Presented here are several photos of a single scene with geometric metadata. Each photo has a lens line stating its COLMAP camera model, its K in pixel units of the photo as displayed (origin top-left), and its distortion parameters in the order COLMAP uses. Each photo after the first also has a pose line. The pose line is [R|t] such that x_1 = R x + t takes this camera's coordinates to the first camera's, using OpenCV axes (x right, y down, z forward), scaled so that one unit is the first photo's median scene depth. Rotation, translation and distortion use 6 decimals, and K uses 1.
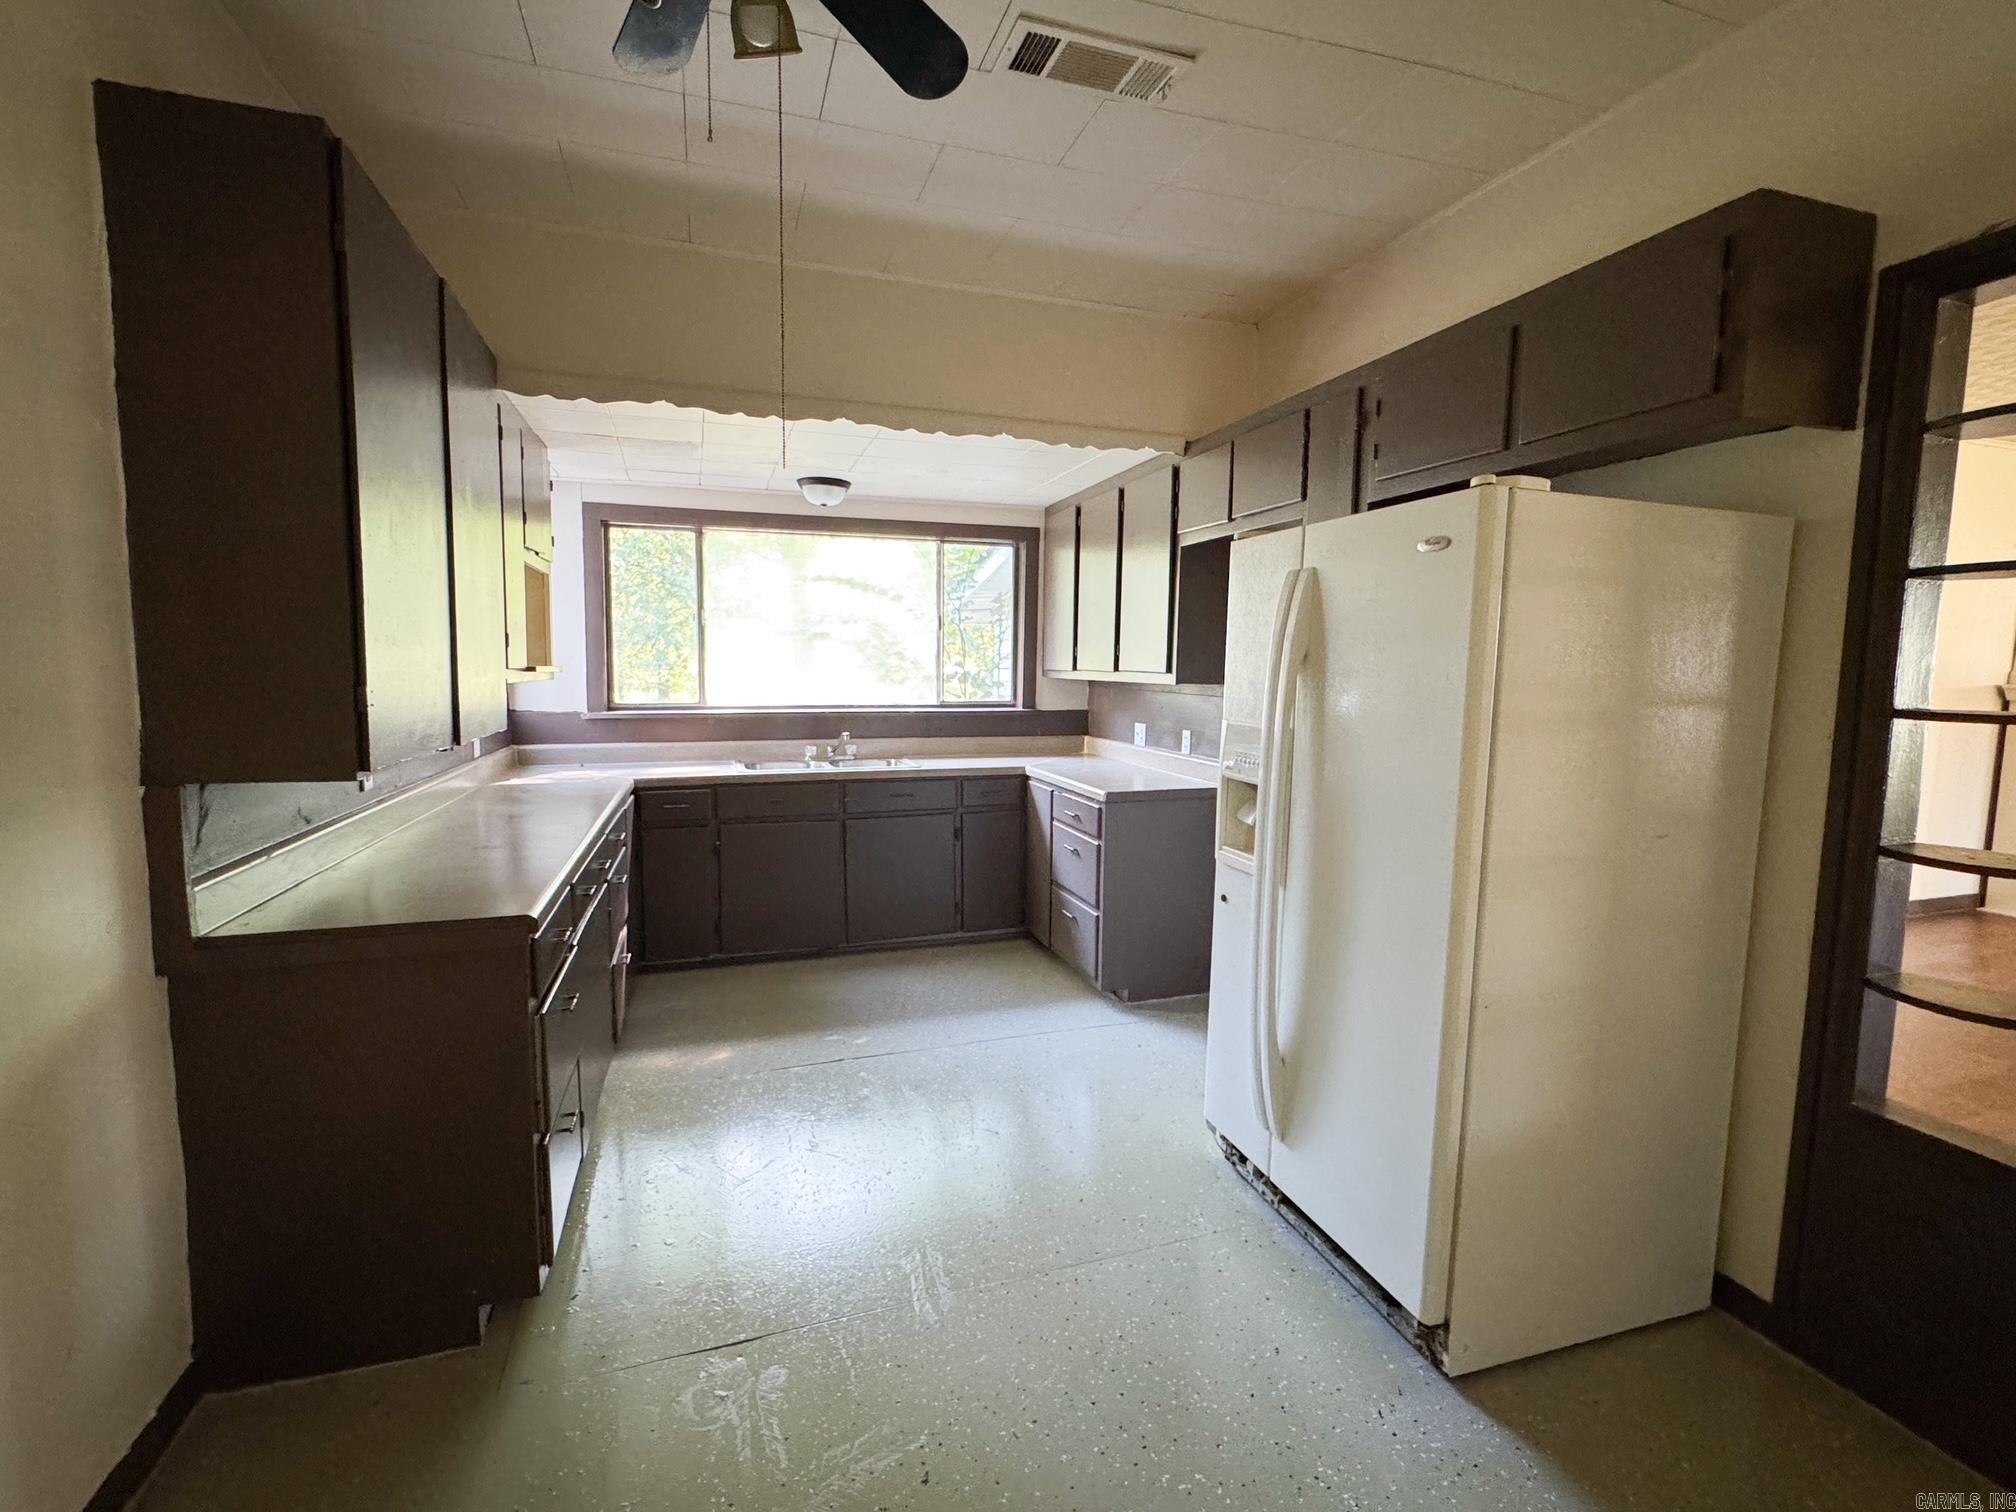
lens RADIAL K [[901.0, 0, 1000.4], [0, 901.0, 750.7], [0, 0, 1]] dist [-0.002680, -0.000095]
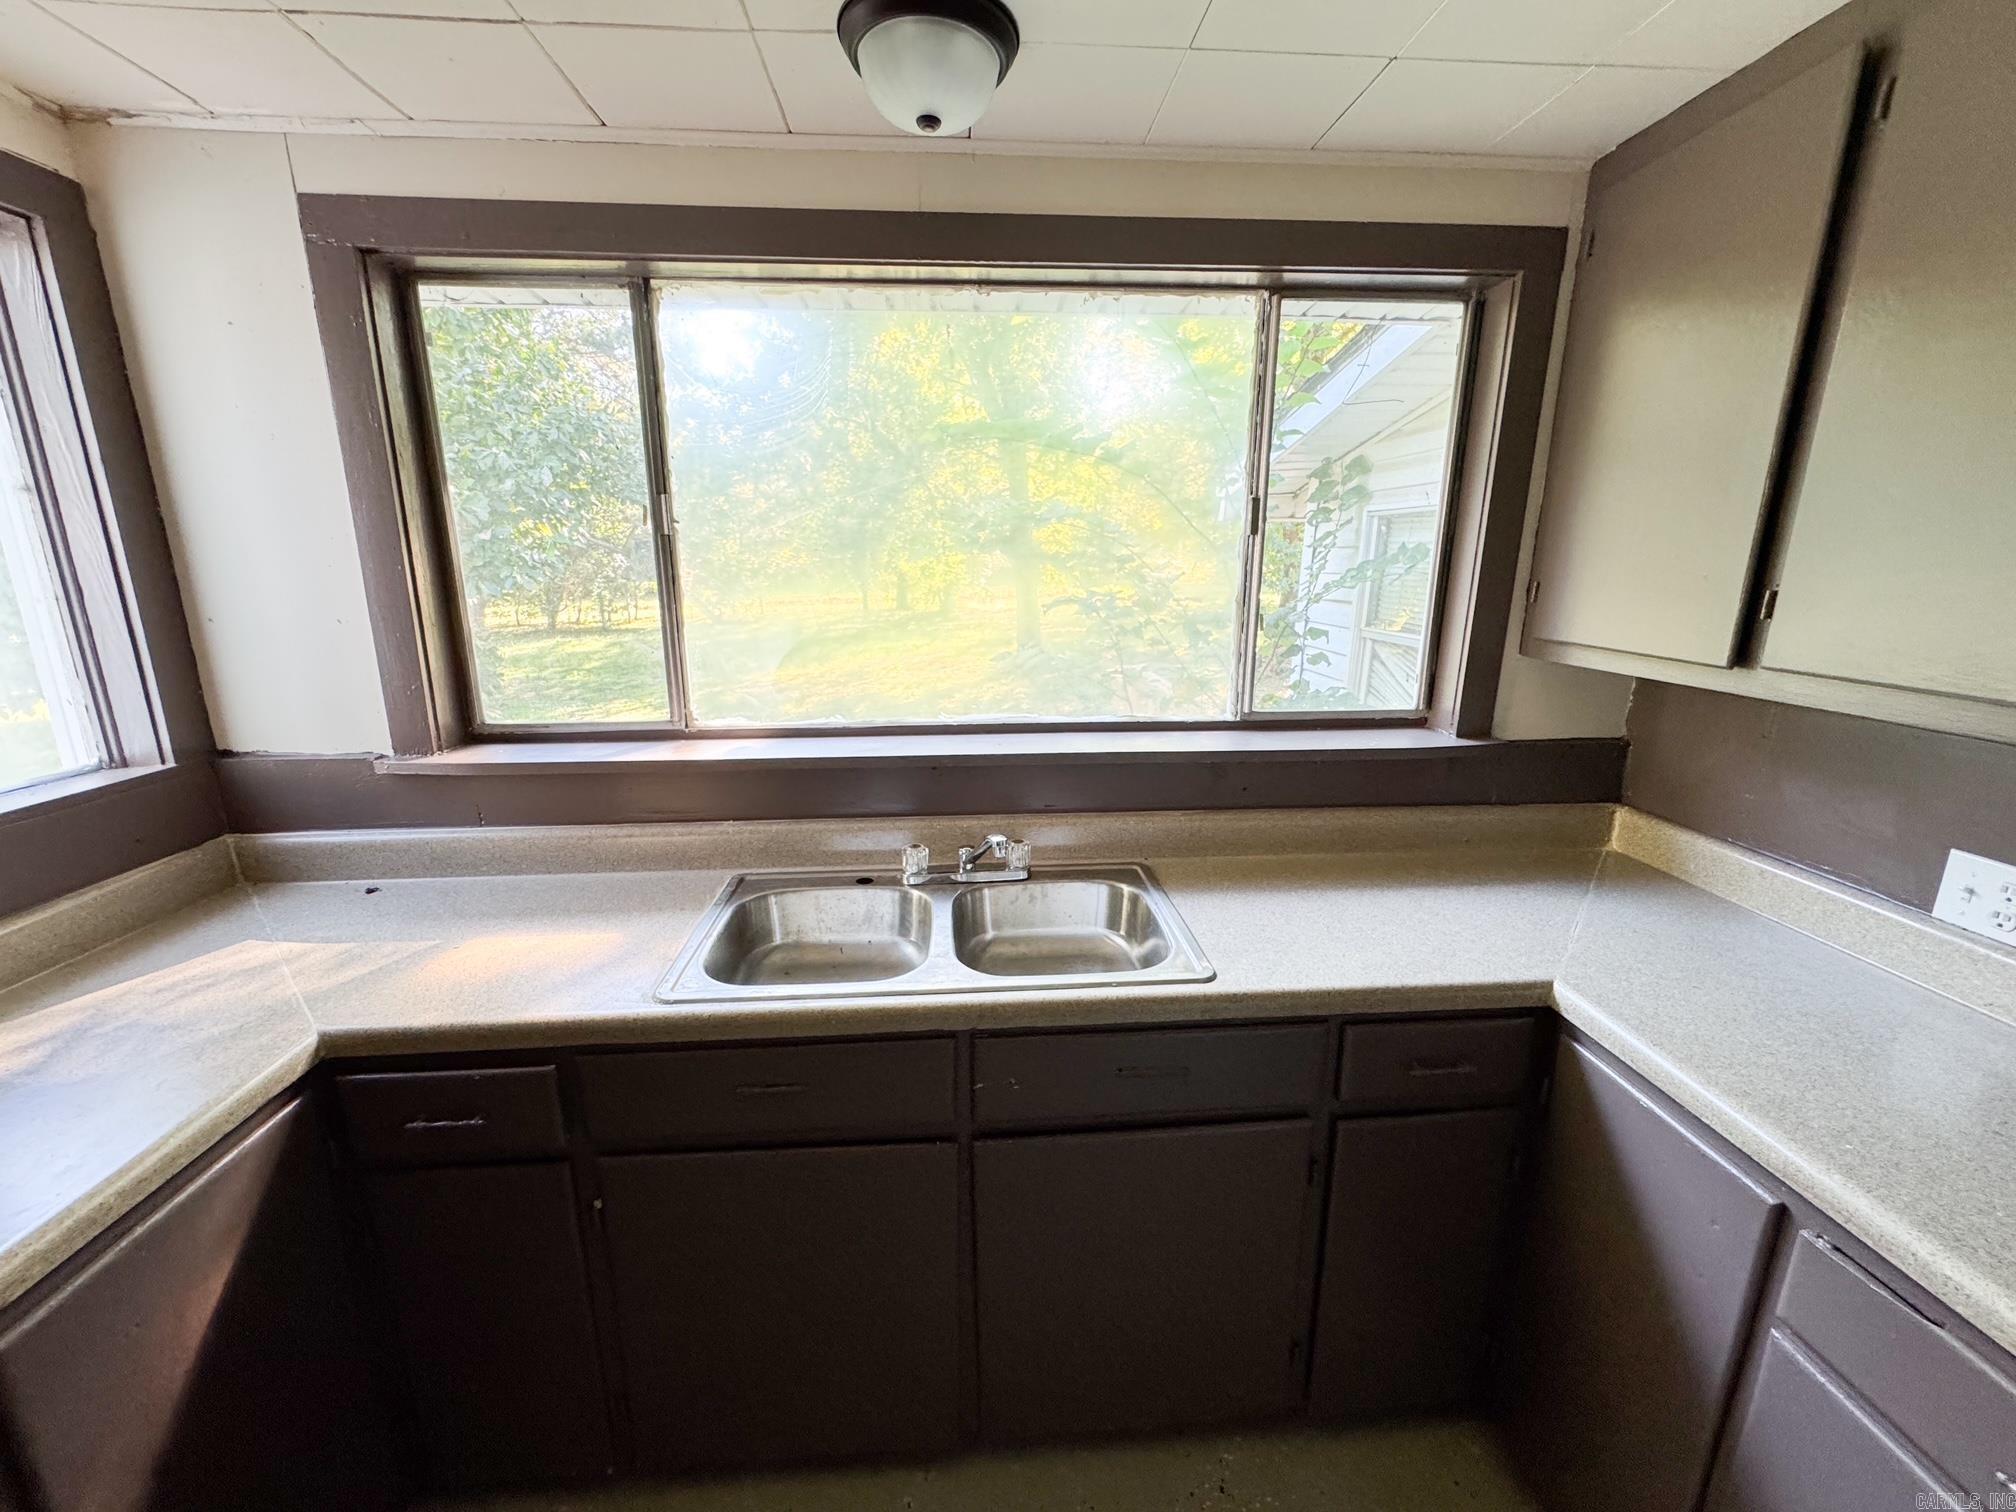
lens RADIAL K [[807.3, 0, 1012.6], [0, 807.3, 756.5], [0, 0, 1]] dist [-0.003032, 0.000104]
pose [[0.971291, 0.045546, -0.233496, -0.091812], [-0.013383, 0.990409, 0.137520, -0.095632], [0.237520, -0.130447, 0.962584, 0.697441]]
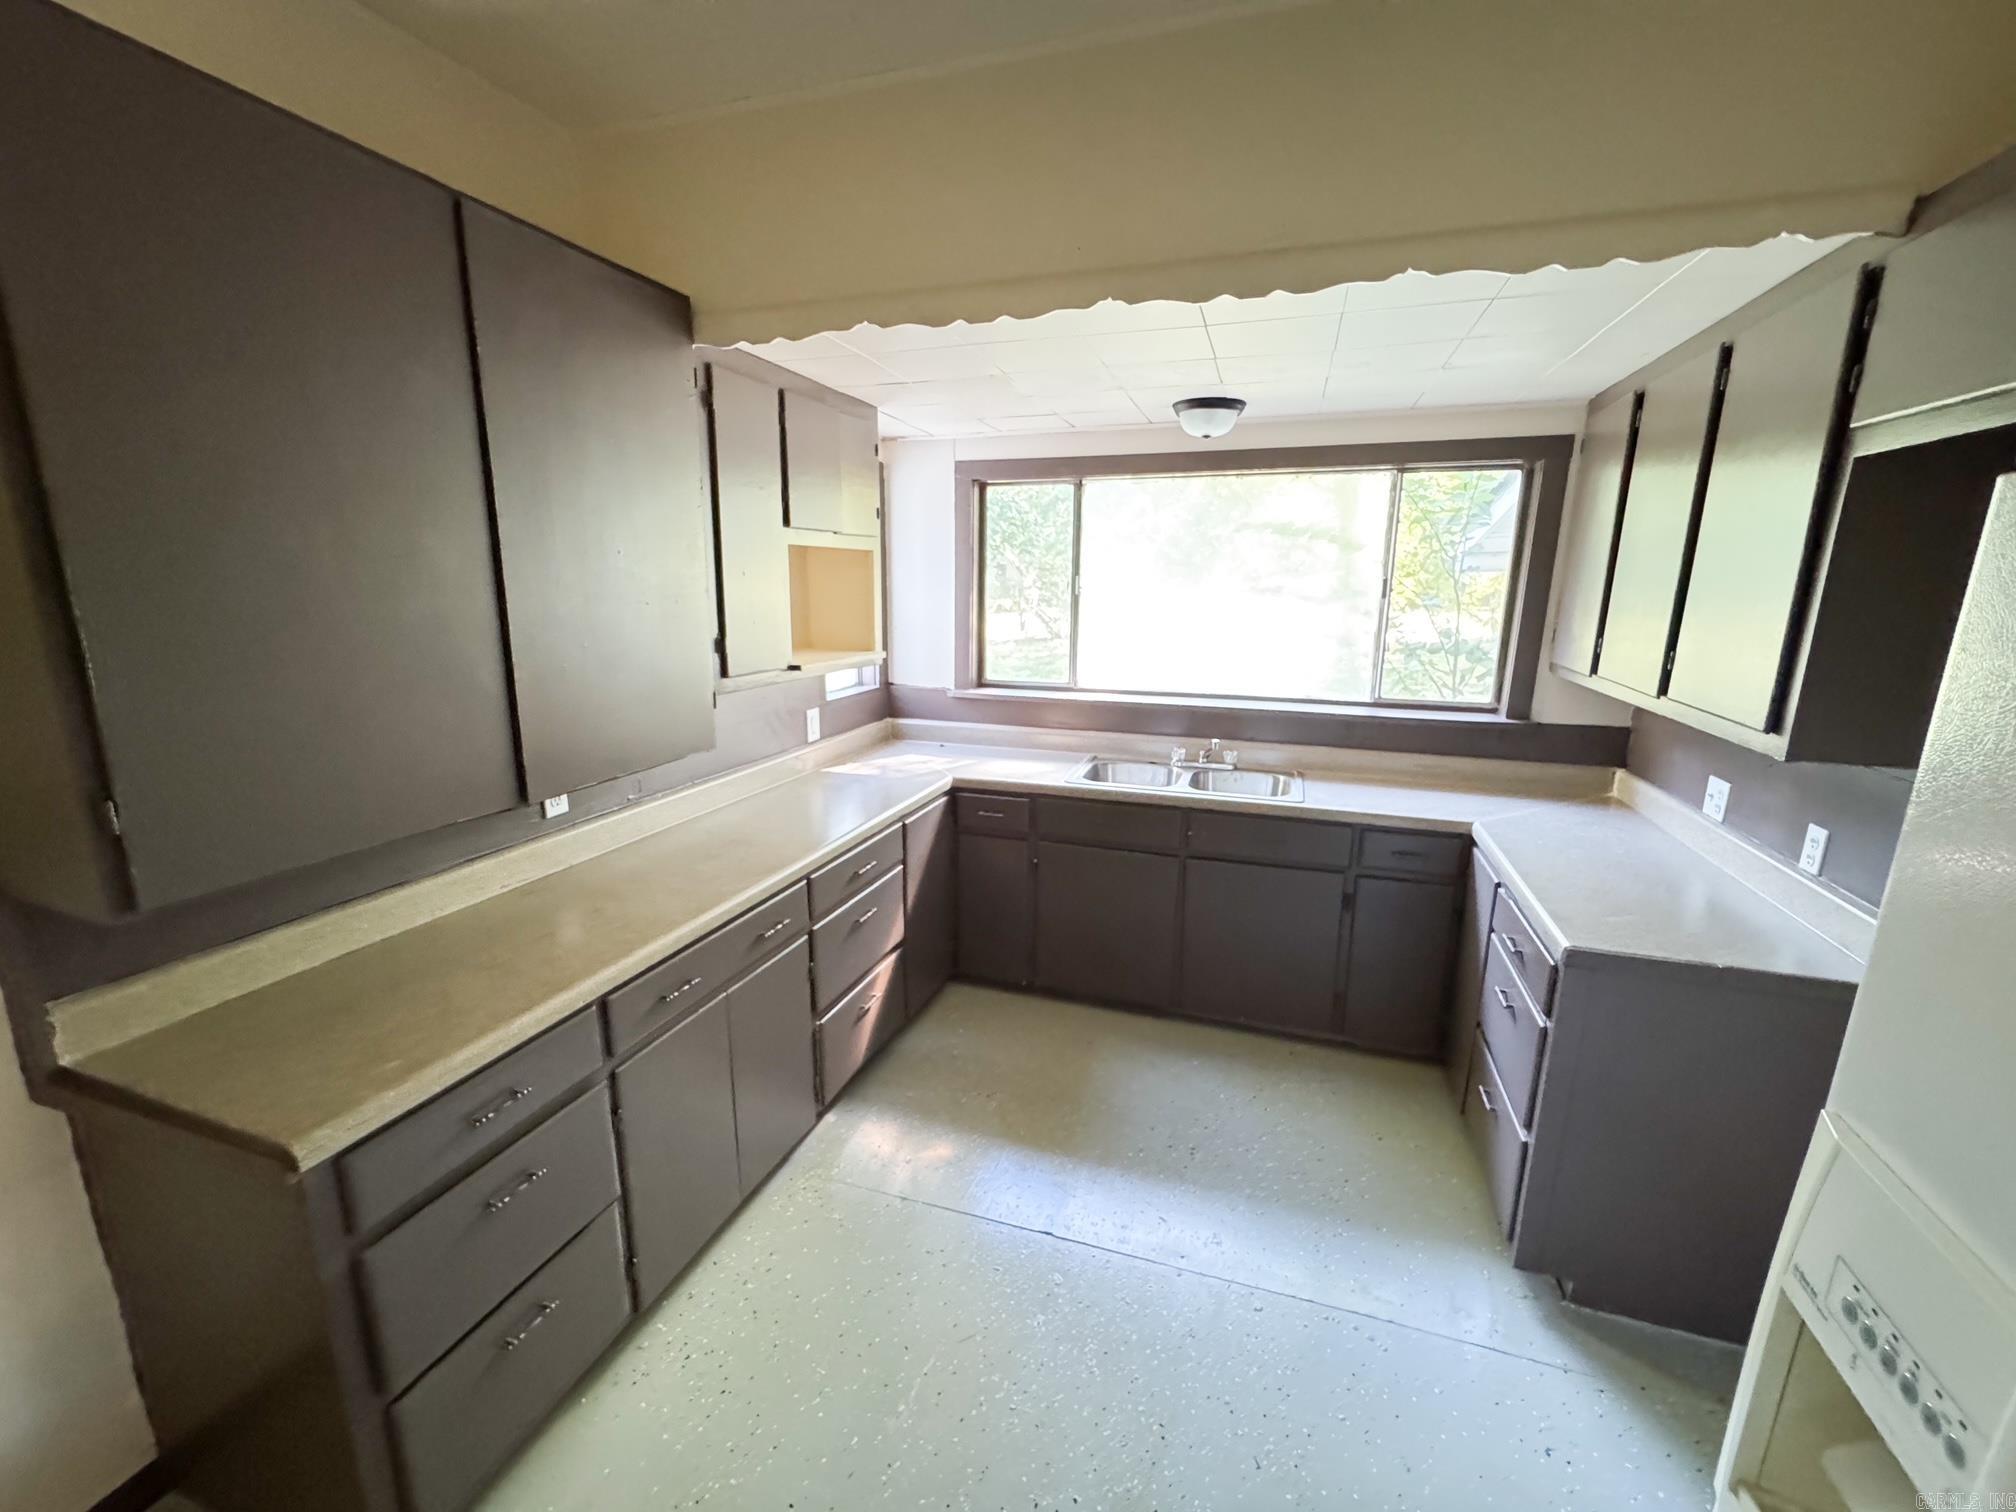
lens RADIAL K [[807.3, 0, 1009.0], [0, 807.3, 752.8], [0, 0, 1]] dist [-0.003032, 0.000104]
pose [[0.802247, 0.122792, -0.584228, 0.092708], [-0.058178, 0.990041, 0.128197, -0.087527], [0.594151, -0.068857, 0.801401, 0.340632]]
